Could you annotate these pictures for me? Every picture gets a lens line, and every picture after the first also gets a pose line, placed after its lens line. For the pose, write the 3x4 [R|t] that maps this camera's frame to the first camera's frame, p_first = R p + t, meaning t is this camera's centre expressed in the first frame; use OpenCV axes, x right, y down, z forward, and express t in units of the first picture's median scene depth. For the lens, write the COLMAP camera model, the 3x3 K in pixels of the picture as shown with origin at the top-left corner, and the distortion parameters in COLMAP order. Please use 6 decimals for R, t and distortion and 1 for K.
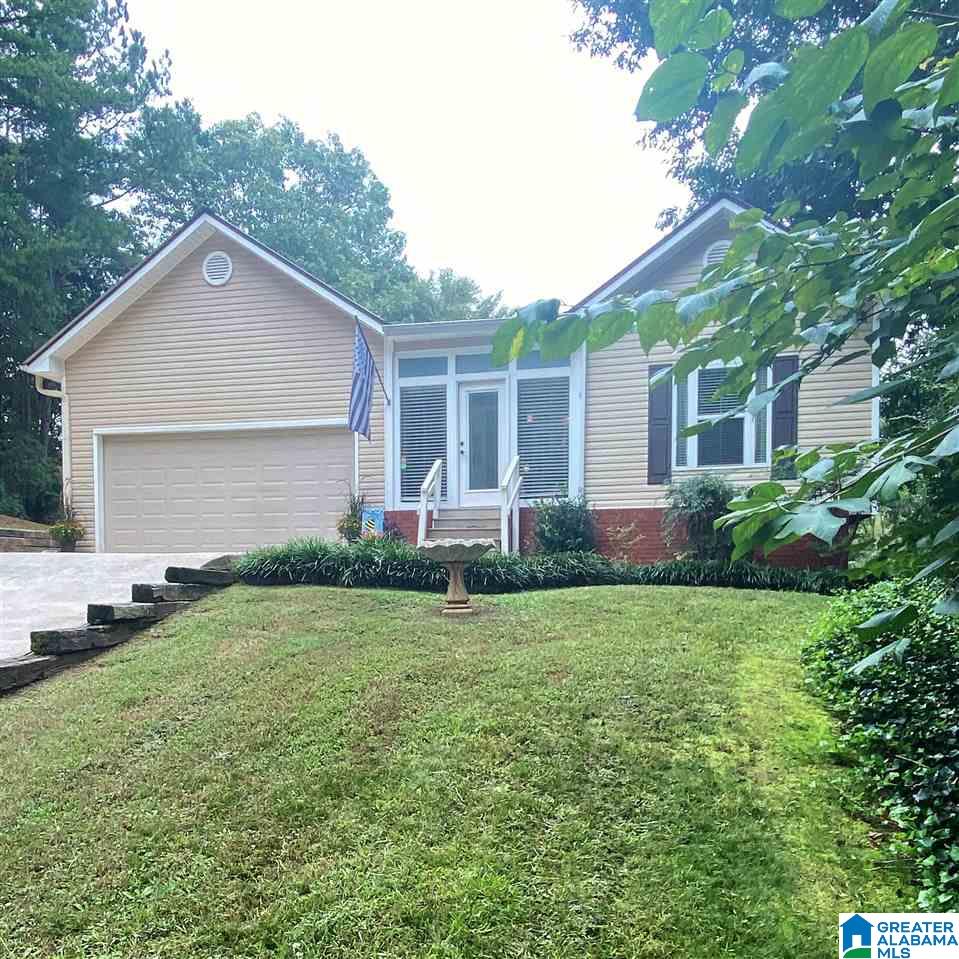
lens RADIAL K [[910.0, 0, 479.5], [0, 910.0, 479.5], [0, 0, 1]] dist [0.079821, -0.004881]
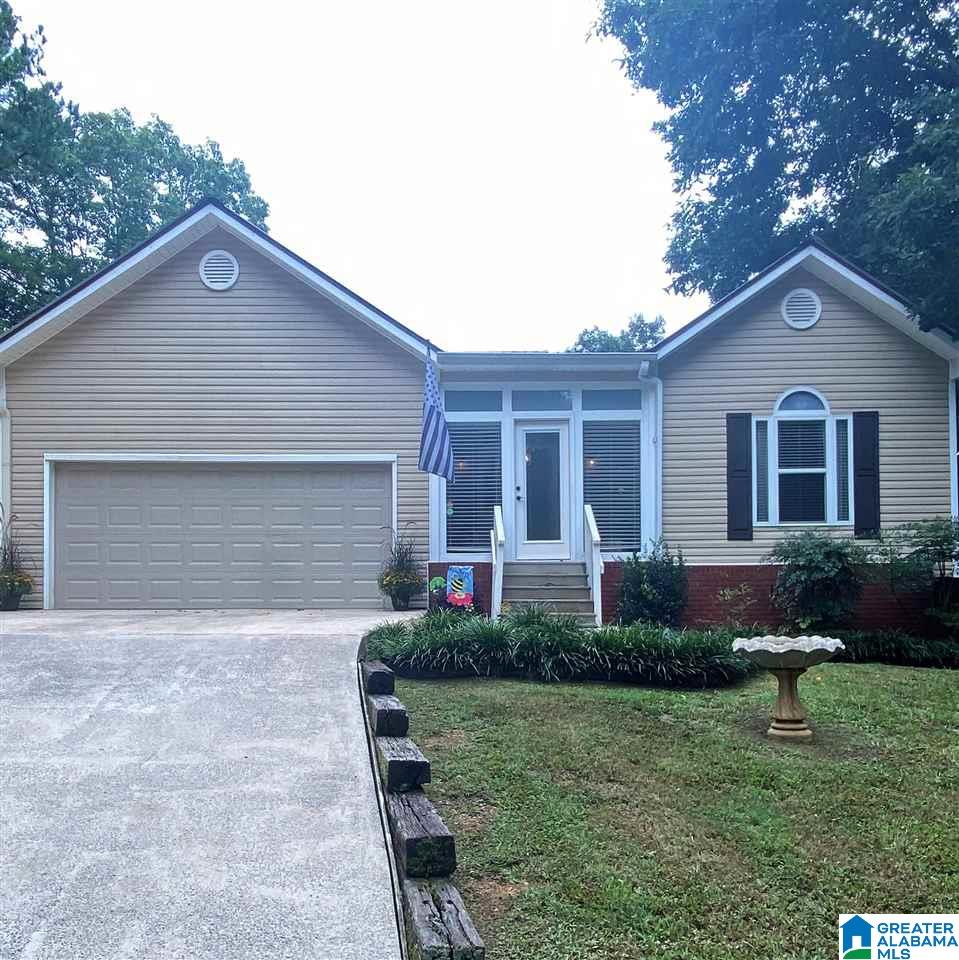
lens RADIAL K [[852.6, 0, 479.5], [0, 852.6, 480.0], [0, 0, 1]] dist [0.067870, -0.050235]
pose [[0.968301, 0.031931, 0.247739, -0.265364], [-0.026096, 0.999300, -0.026804, -0.024416], [-0.248421, 0.019489, 0.968456, 0.196832]]
